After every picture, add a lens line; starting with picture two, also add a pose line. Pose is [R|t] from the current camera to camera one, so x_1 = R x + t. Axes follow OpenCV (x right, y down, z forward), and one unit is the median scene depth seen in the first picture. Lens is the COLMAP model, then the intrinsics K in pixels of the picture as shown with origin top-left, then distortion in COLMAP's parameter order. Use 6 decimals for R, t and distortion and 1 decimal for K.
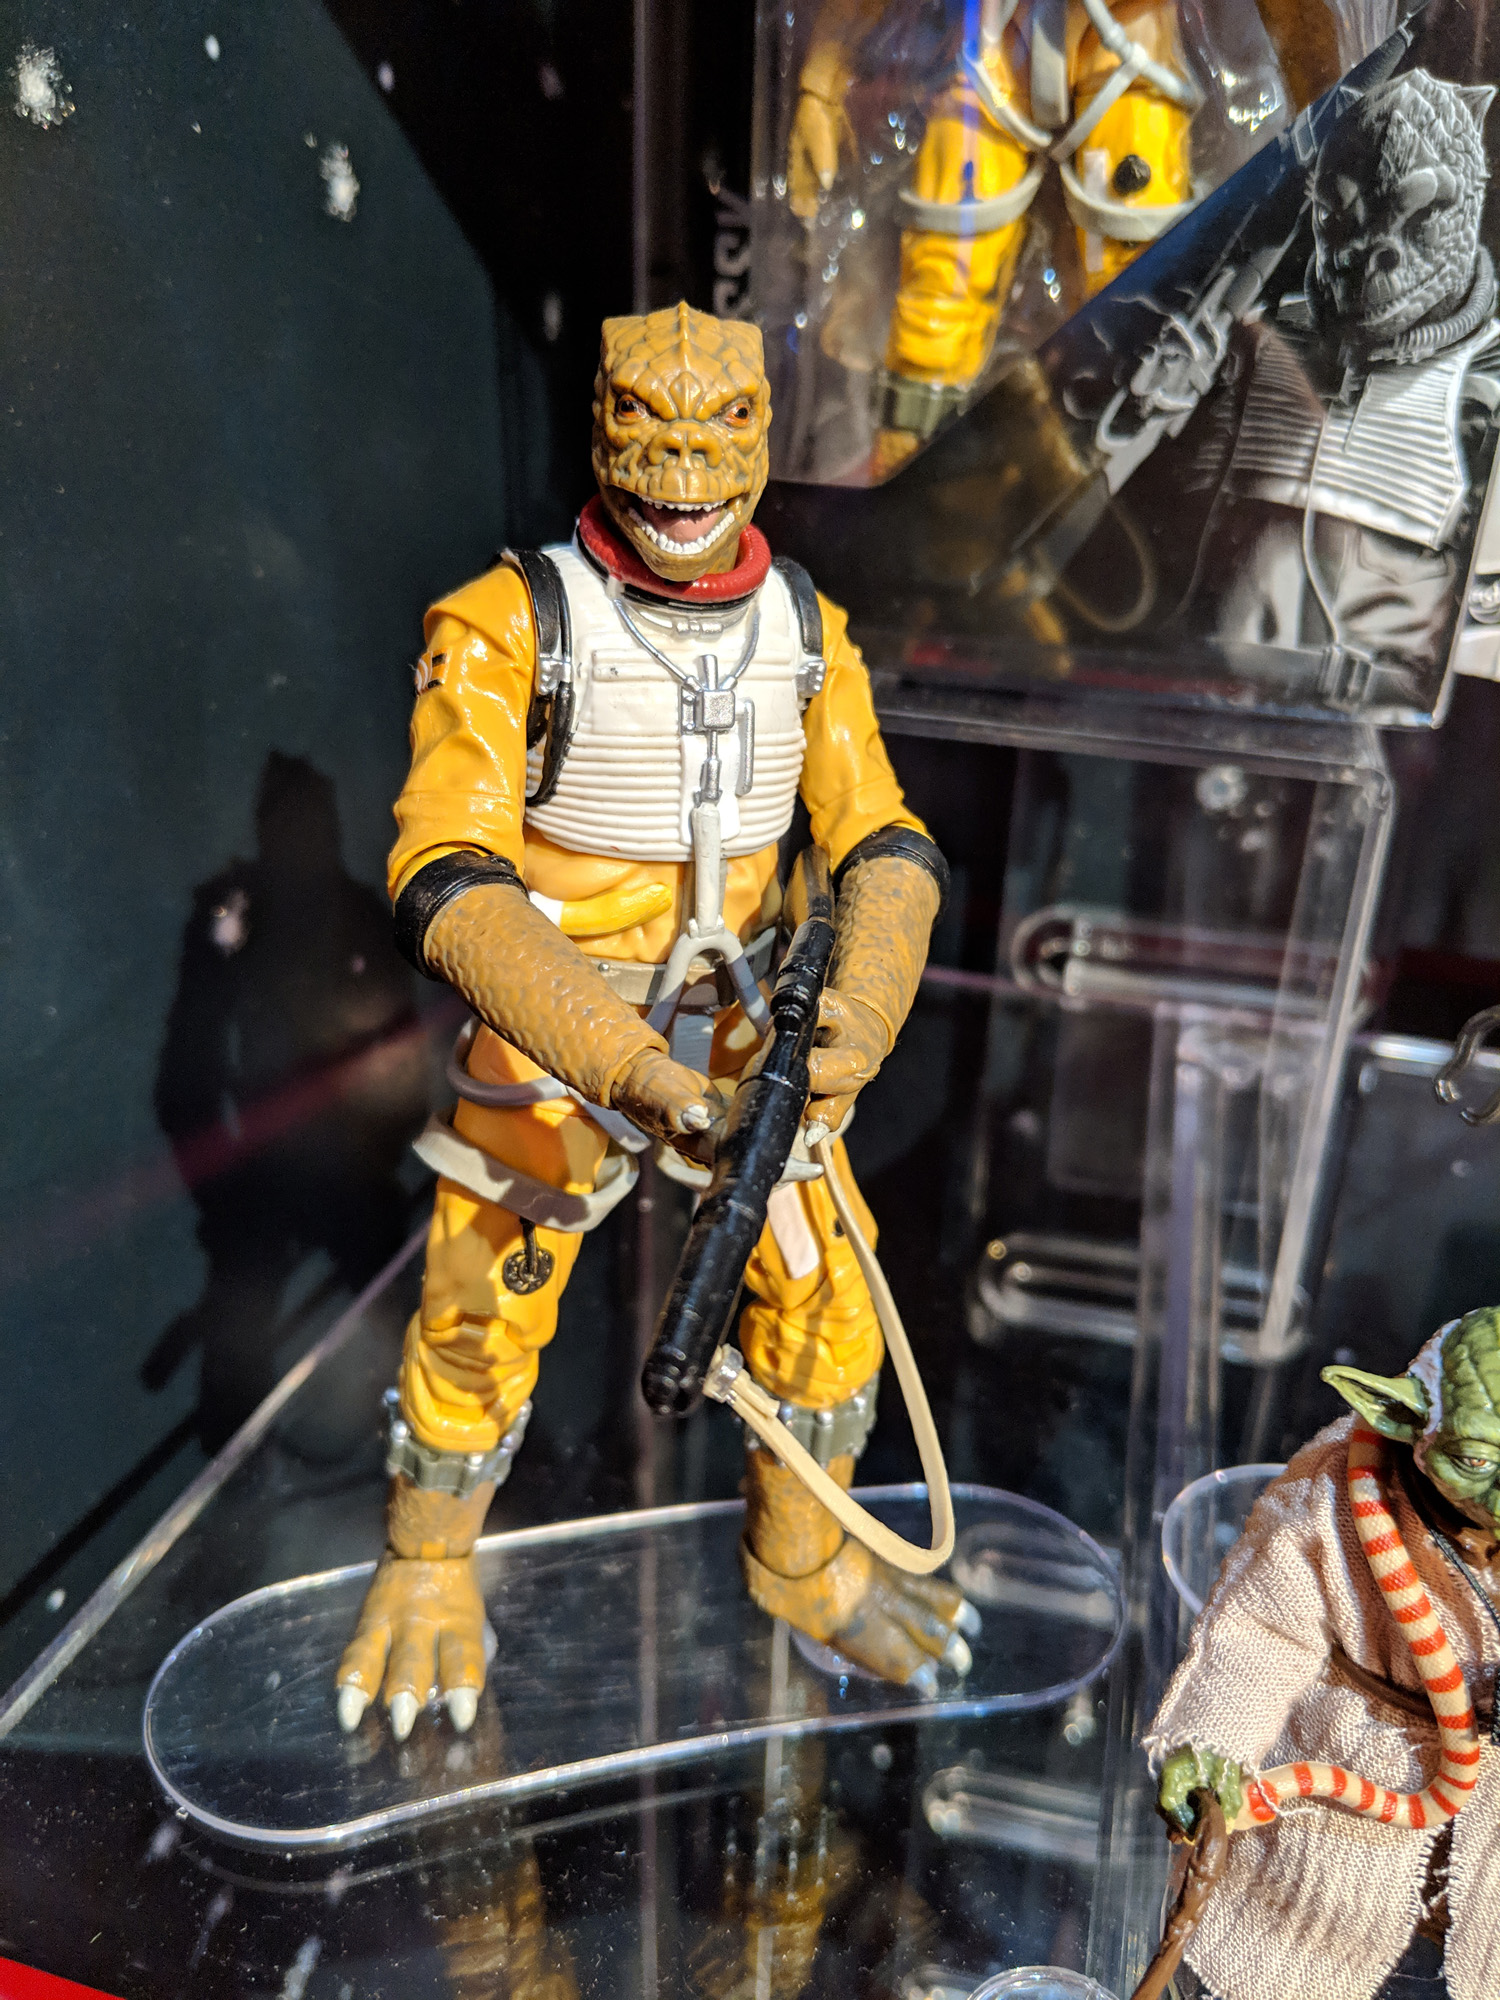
lens RADIAL K [[1745.3, 0, 781.5], [0, 1745.3, 1044.2], [0, 0, 1]] dist [0.029346, -0.097079]
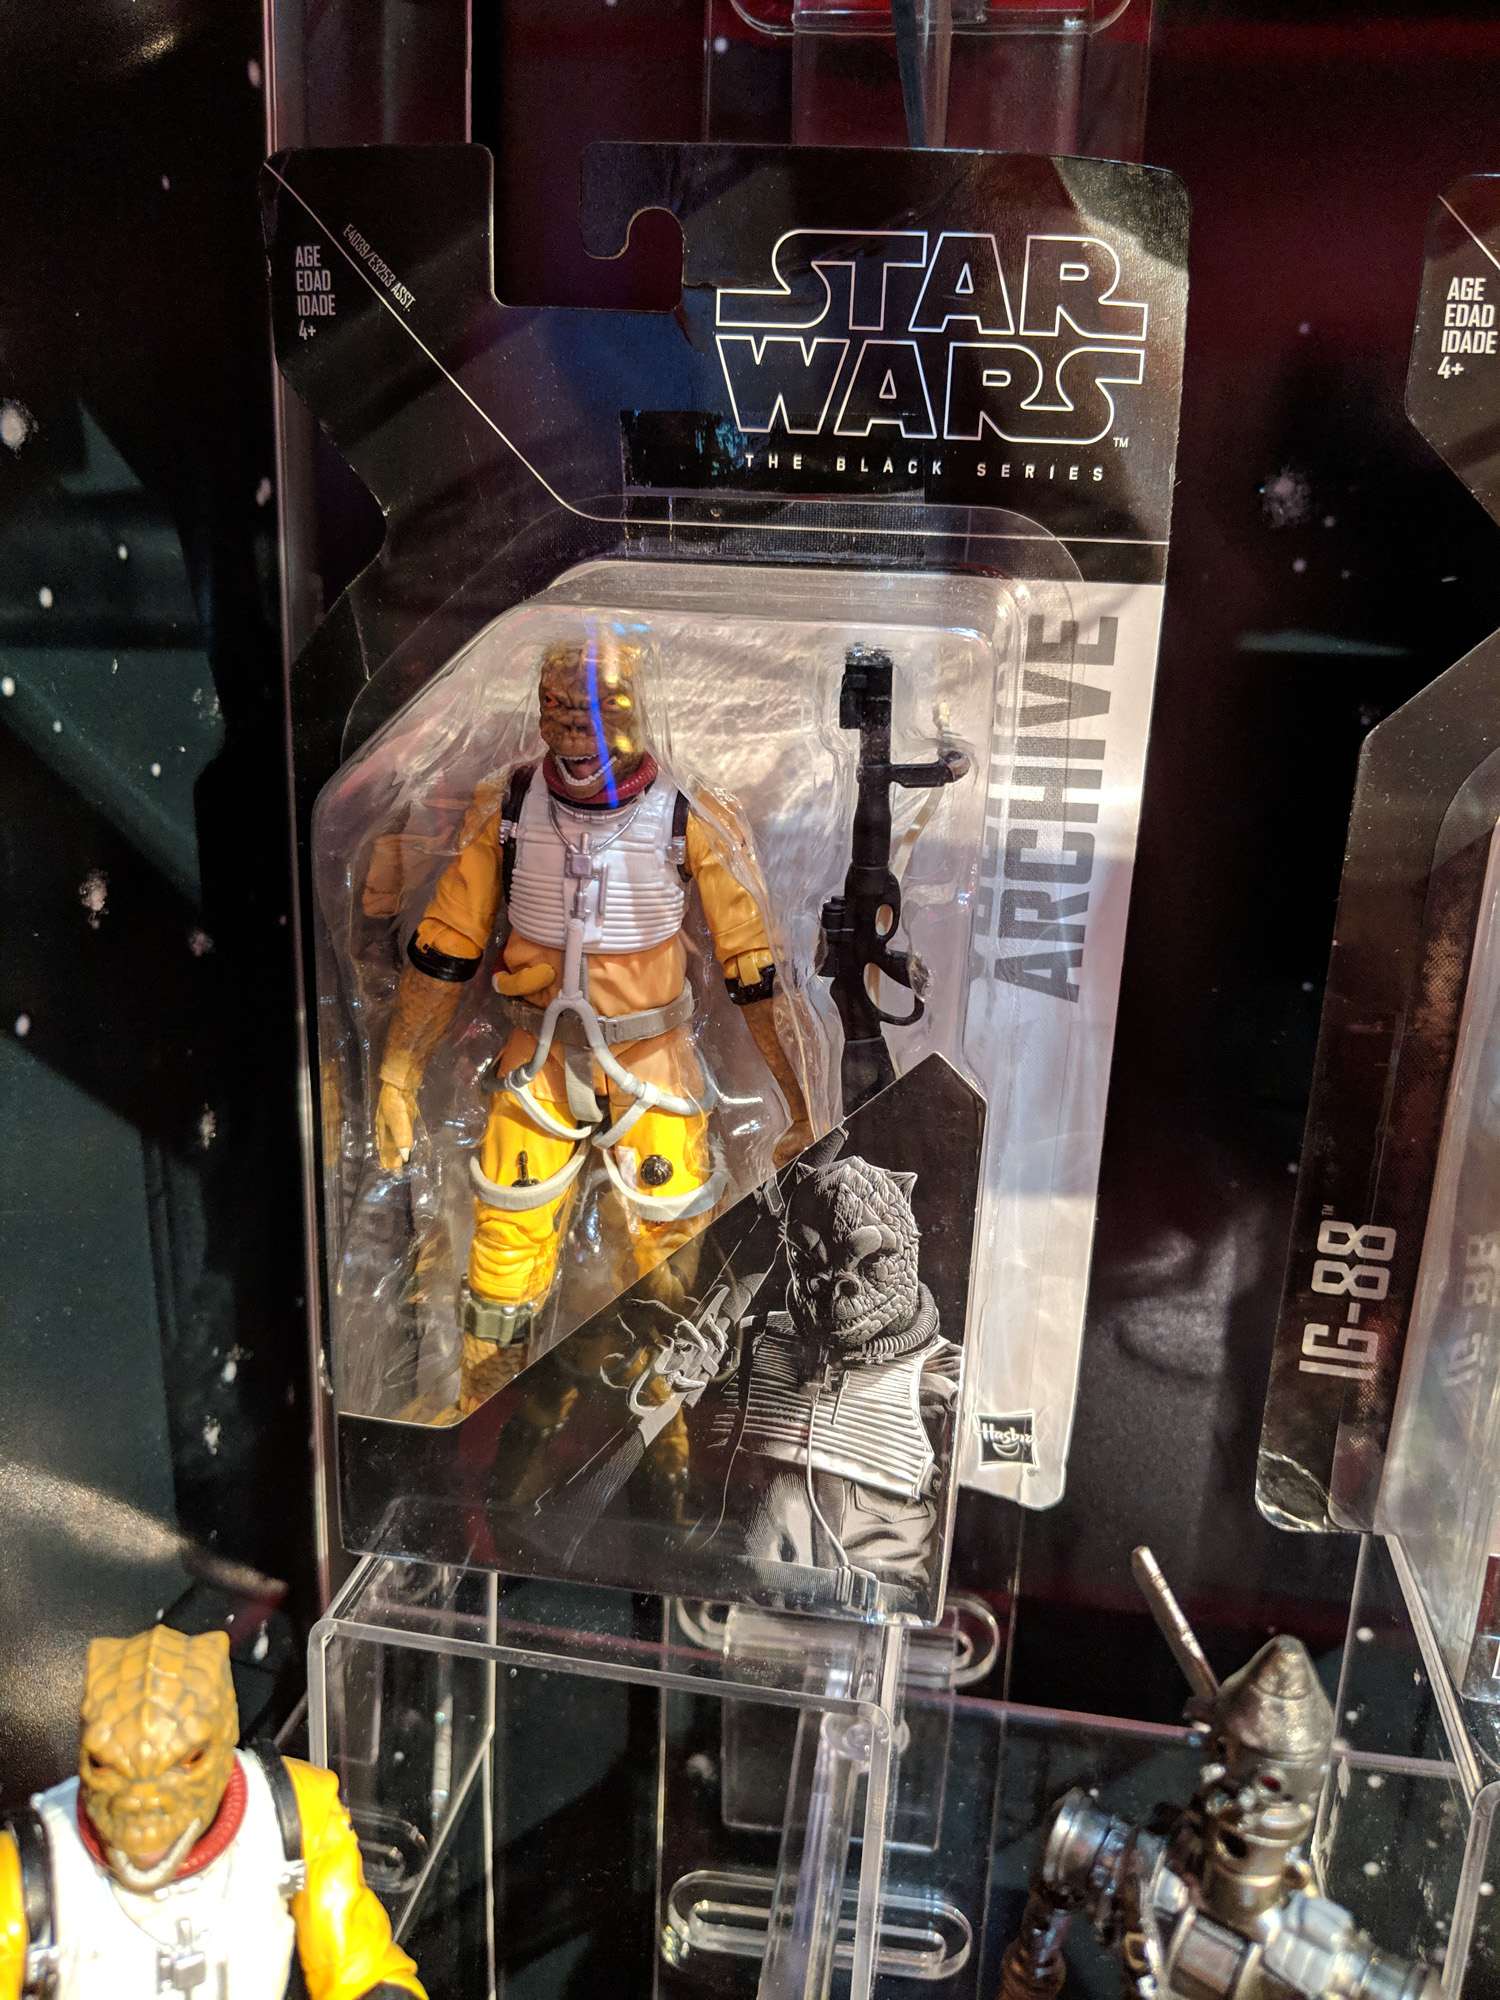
lens RADIAL K [[1745.3, 0, 772.1], [0, 1745.3, 1034.9], [0, 0, 1]] dist [0.029346, -0.097079]
pose [[0.994909, -0.025270, 0.097563, 0.173359], [0.040890, 0.986011, -0.161588, -0.410570], [-0.092114, 0.164755, 0.982024, -0.199605]]
